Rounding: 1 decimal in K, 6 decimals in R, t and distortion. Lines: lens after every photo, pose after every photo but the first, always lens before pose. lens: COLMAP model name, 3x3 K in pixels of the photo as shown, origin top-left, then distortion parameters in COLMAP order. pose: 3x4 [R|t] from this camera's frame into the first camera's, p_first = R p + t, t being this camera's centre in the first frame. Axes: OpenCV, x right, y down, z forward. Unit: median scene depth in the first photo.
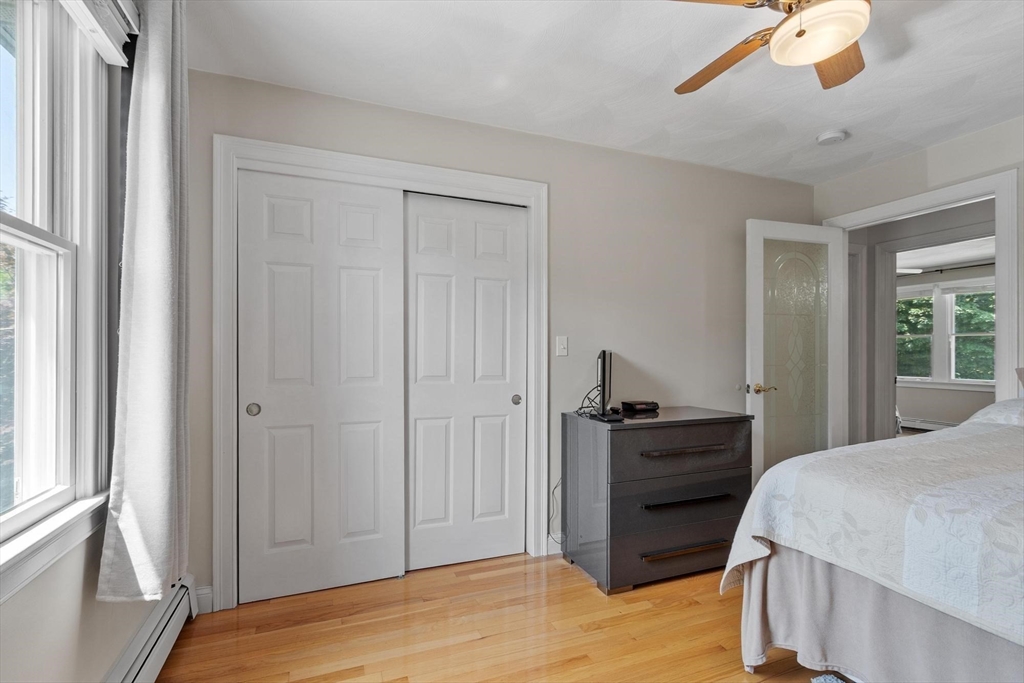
lens RADIAL K [[450.4, 0, 497.2], [0, 450.4, 354.2], [0, 0, 1]] dist [-0.000581, -0.000971]
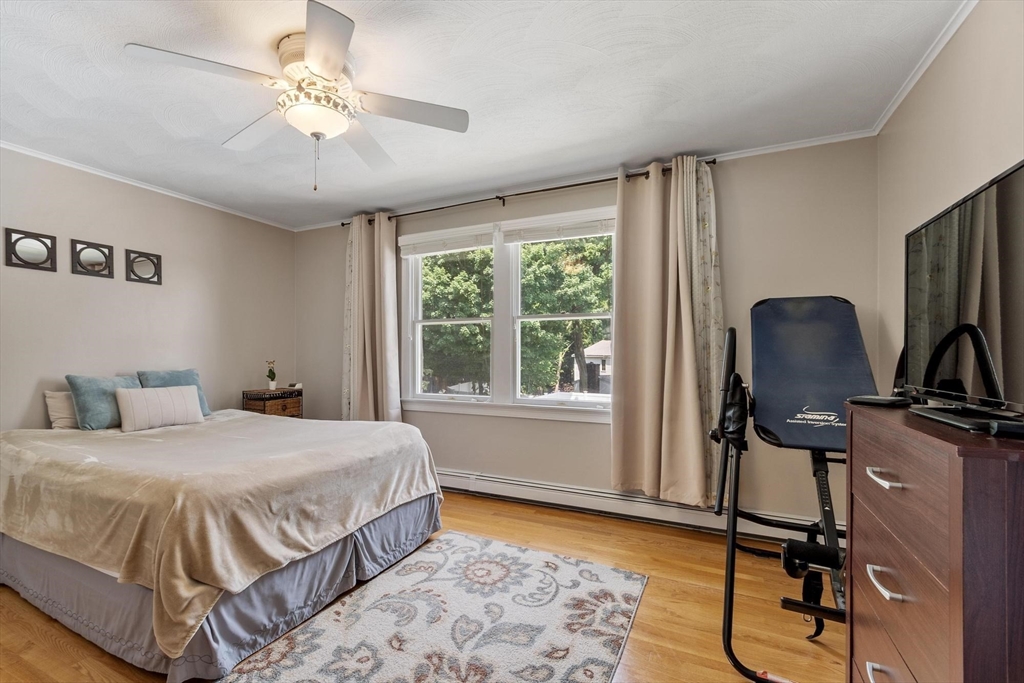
lens RADIAL K [[450.4, 0, 497.2], [0, 450.4, 354.2], [0, 0, 1]] dist [-0.000581, -0.000971]
pose [[0.717163, -0.001664, 0.696903, 0.579255], [0.001722, 0.999998, 0.000616, -0.001848], [-0.696903, 0.000758, 0.717165, 0.590741]]
